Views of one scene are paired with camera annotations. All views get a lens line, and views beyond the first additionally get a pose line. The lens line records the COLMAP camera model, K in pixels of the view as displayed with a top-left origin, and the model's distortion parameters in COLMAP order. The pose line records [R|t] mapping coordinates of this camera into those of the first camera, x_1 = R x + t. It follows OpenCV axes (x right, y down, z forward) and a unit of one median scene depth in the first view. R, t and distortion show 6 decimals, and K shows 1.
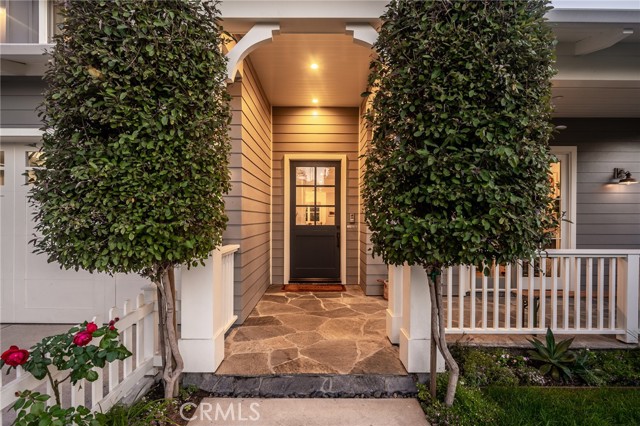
lens RADIAL K [[325.6, 0, 319.0], [0, 325.6, 219.9], [0, 0, 1]] dist [-0.001172, 0.000462]
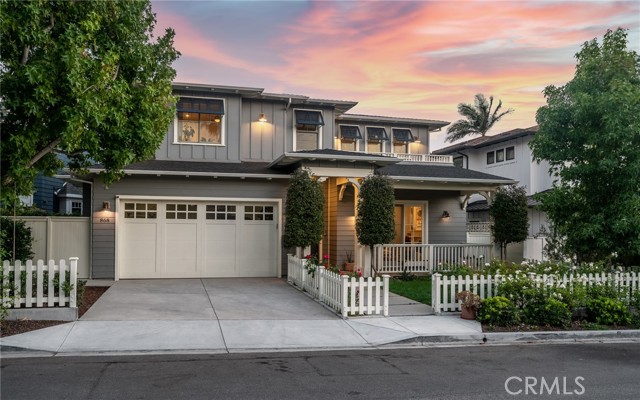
lens RADIAL K [[471.3, 0, 293.0], [0, 471.3, 201.5], [0, 0, 1]] dist [-0.010535, -0.000675]
pose [[0.975047, 0.017665, 0.221293, -1.591635], [-0.002431, 0.997619, -0.068927, 0.000442], [-0.221983, 0.066669, 0.972769, -3.764540]]
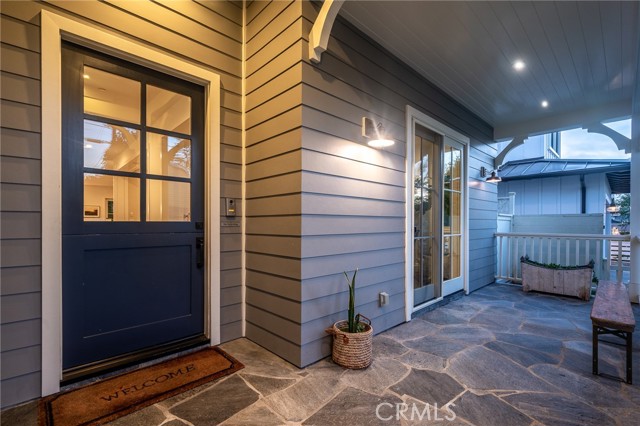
lens RADIAL K [[286.9, 0, 319.6], [0, 286.9, 224.3], [0, 0, 1]] dist [0.001556, 0.000079]
pose [[0.726320, -0.006138, 0.687329, -0.235900], [0.008827, 0.999961, -0.000398, 0.050066], [-0.687300, 0.006356, 0.726346, 1.352762]]
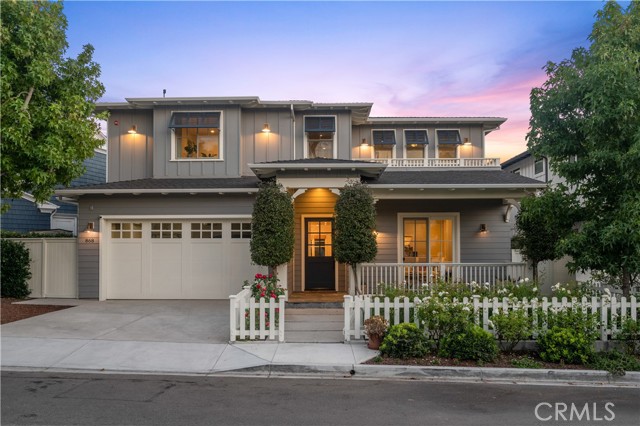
lens RADIAL K [[509.9, 0, 319.8], [0, 509.9, 226.5], [0, 0, 1]] dist [-0.004601, -0.001916]
pose [[0.999878, -0.007181, -0.013903, 0.063116], [0.006367, 0.998312, -0.057734, 0.038186], [0.014294, 0.057639, 0.998235, -3.857109]]
